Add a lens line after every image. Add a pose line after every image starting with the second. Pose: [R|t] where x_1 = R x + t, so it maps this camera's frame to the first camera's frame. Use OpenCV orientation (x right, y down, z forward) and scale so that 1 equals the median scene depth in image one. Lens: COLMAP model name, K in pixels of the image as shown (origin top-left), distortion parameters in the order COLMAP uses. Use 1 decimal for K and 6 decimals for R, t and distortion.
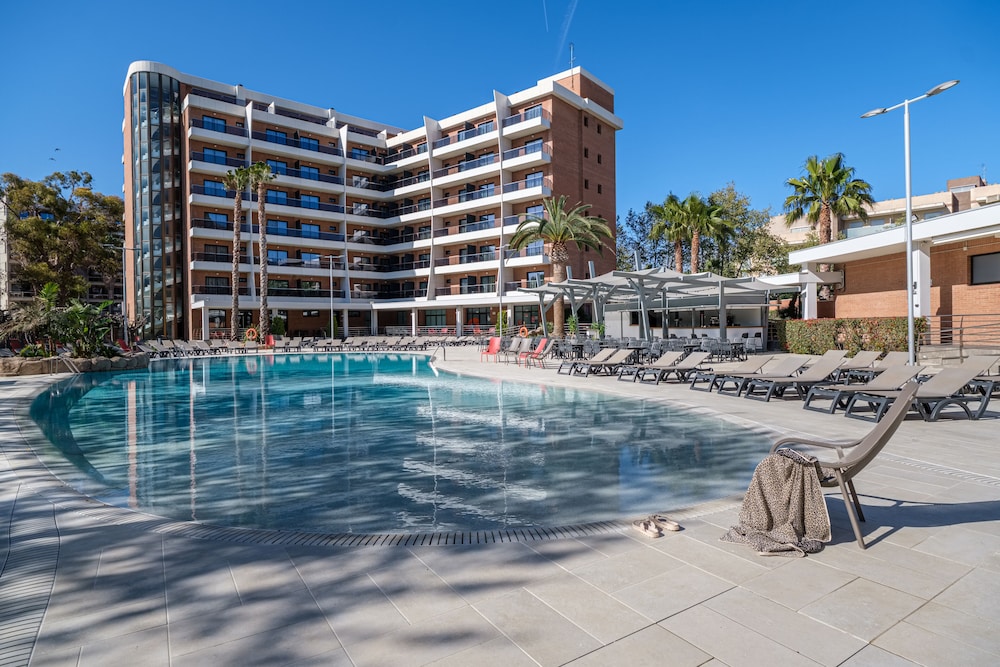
lens RADIAL K [[549.9, 0, 509.7], [0, 549.9, 332.4], [0, 0, 1]] dist [-0.001981, -0.001577]
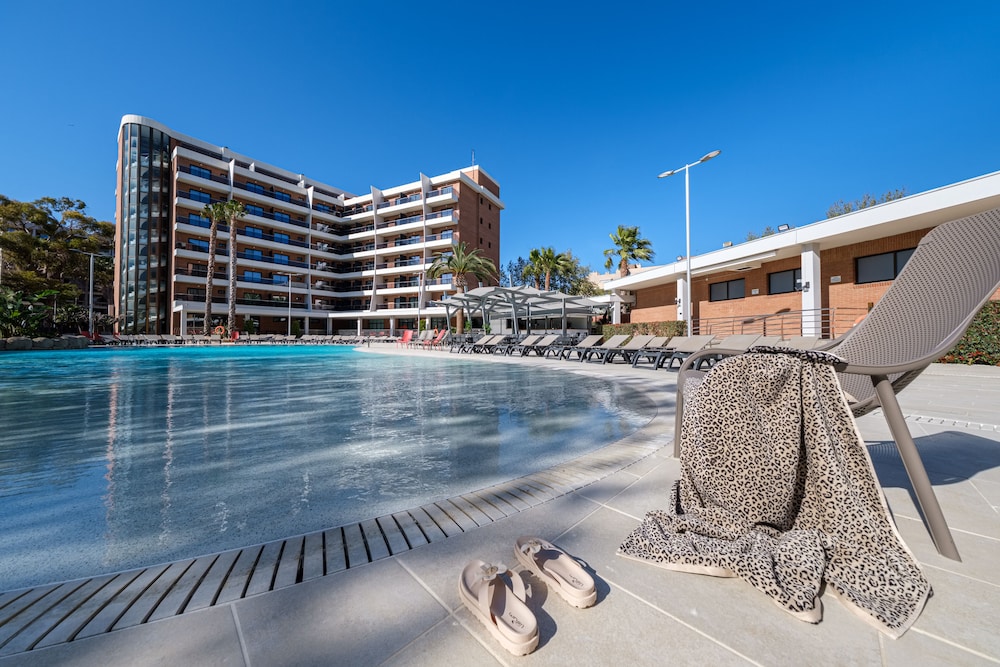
lens RADIAL K [[340.5, 0, 512.1], [0, 340.5, 332.0], [0, 0, 1]] dist [-0.002095, -0.000043]
pose [[0.974331, 0.020994, 0.224139, 0.014911], [-0.015167, 0.999502, -0.027688, 0.013793], [-0.224609, 0.023578, 0.974164, 0.050162]]
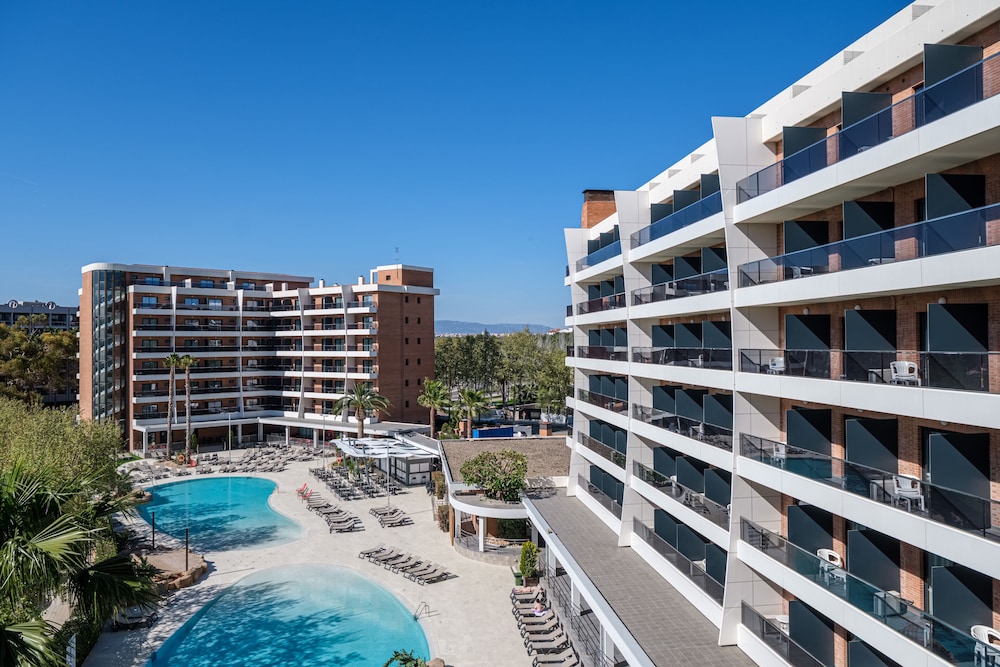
lens RADIAL K [[723.5, 0, 522.7], [0, 723.5, 331.4], [0, 0, 1]] dist [-0.012271, 0.001686]
pose [[0.997327, 0.008027, 0.072623, 0.319436], [-0.006940, 0.999860, -0.015205, -0.277880], [-0.072735, 0.014660, 0.997244, -1.000452]]
